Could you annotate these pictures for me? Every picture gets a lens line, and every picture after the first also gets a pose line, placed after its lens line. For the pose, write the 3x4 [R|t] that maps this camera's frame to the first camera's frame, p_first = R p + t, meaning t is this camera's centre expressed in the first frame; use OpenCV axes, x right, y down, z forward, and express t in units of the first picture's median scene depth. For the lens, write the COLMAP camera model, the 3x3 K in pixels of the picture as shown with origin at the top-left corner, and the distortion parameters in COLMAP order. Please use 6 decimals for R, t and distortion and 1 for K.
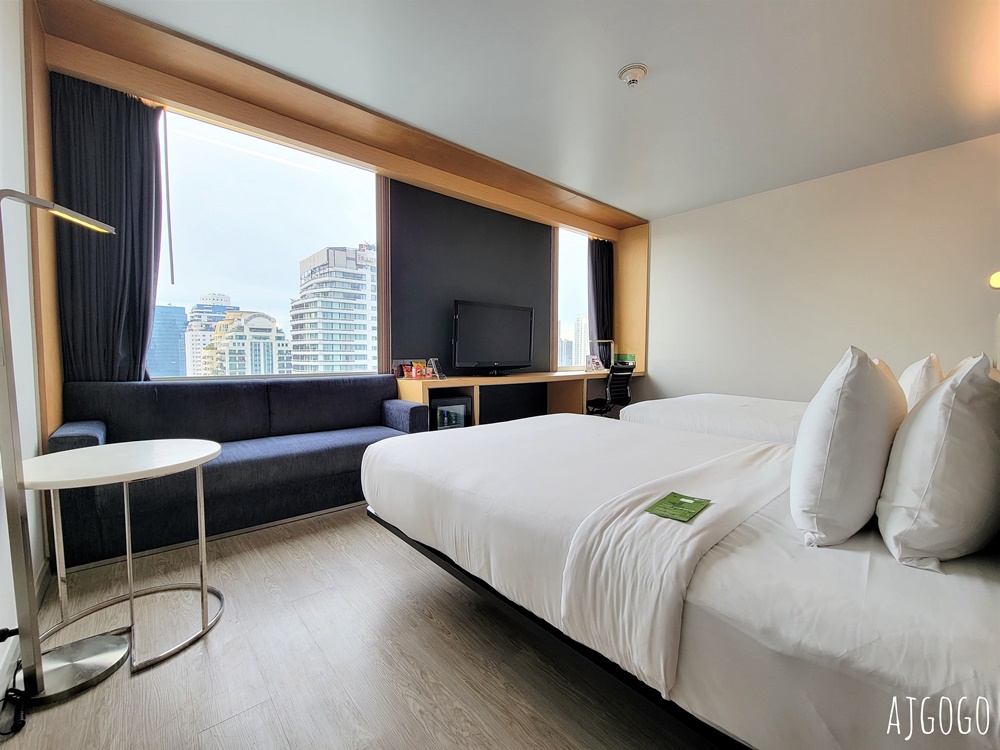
lens RADIAL K [[416.1, 0, 498.0], [0, 416.1, 379.8], [0, 0, 1]] dist [-0.002681, -0.000267]
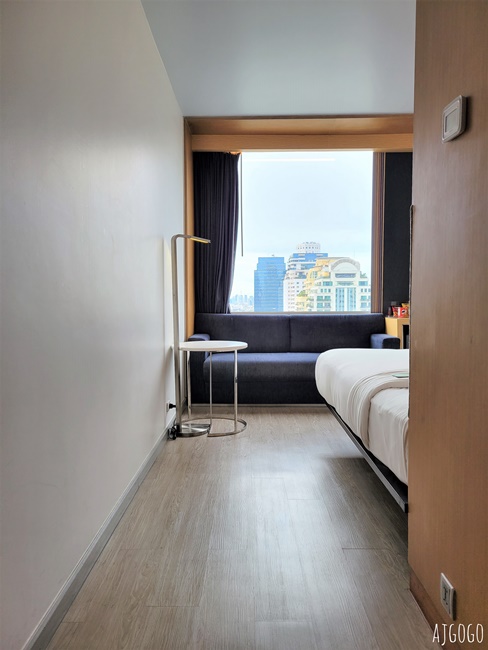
lens RADIAL K [[532.2, 0, 244.0], [0, 532.2, 325.0], [0, 0, 1]] dist [0.088570, -0.063060]
pose [[0.740768, 0.024090, -0.671329, 0.522008], [-0.034850, 0.999389, -0.002593, 0.040664], [0.670857, 0.025316, 0.741155, -0.452084]]
